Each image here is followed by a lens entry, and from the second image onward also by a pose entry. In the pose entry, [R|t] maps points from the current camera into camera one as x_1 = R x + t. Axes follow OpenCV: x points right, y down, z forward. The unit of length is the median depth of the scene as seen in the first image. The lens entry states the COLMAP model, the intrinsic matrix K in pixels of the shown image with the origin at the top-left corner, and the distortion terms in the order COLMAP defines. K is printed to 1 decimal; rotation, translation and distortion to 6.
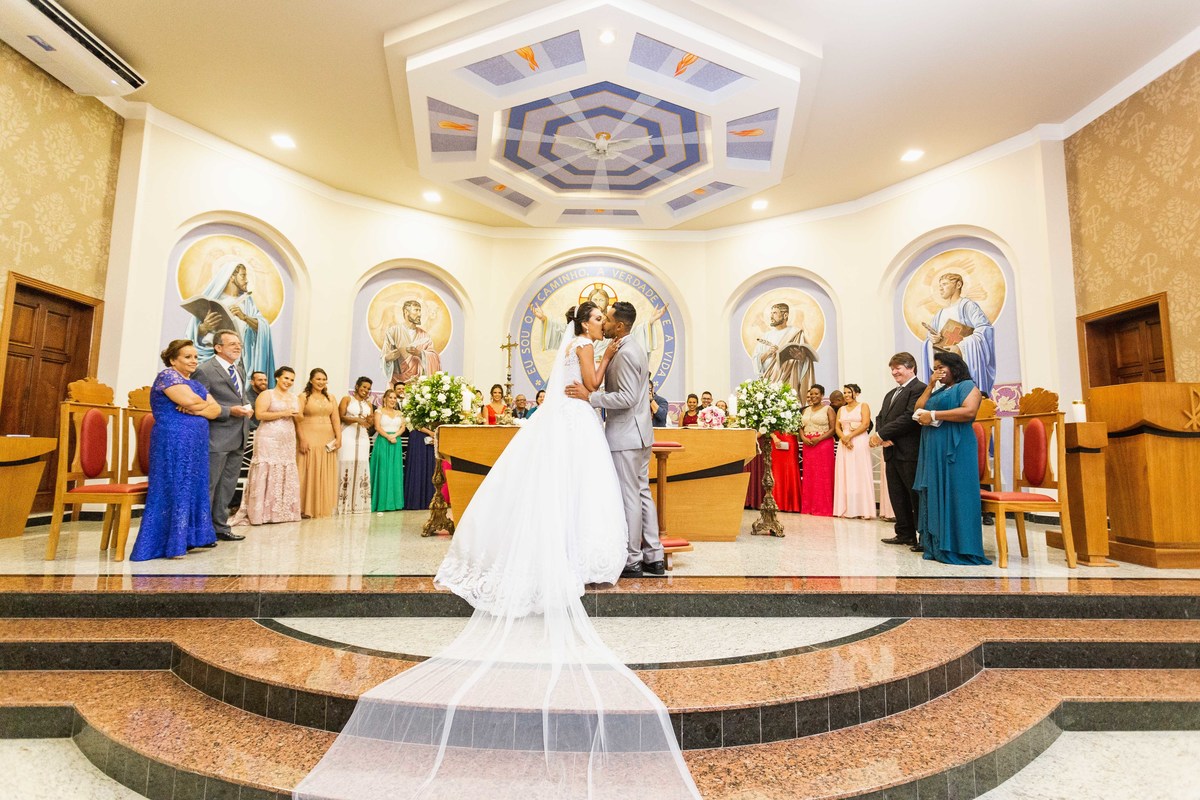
lens RADIAL K [[581.2, 0, 611.6], [0, 581.2, 387.7], [0, 0, 1]] dist [0.003351, 0.000907]
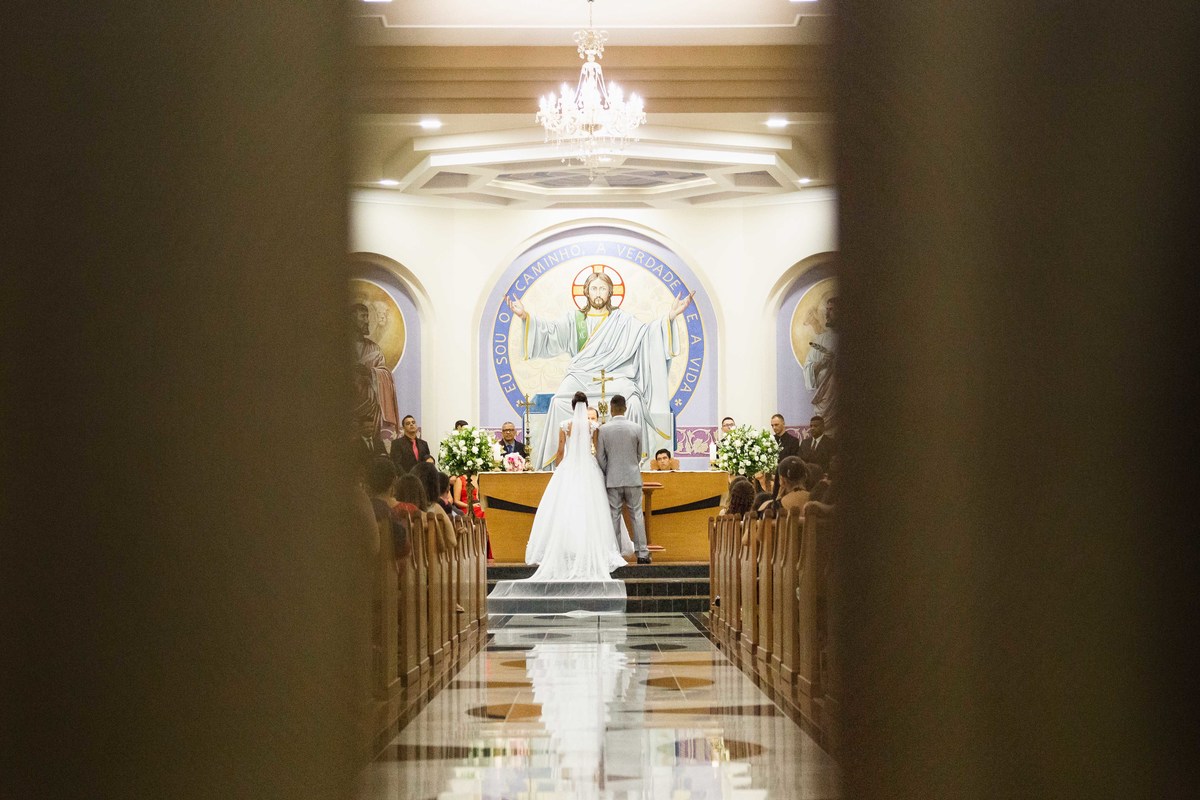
lens RADIAL K [[2371.4, 0, 600.0], [0, 2371.4, 400.0], [0, 0, 1]] dist [0.008839, -0.003378]
pose [[0.999648, -0.017349, -0.020094, 0.058776], [0.018571, 0.997883, 0.062322, -0.314674], [0.018970, -0.062673, 0.997854, -3.175612]]
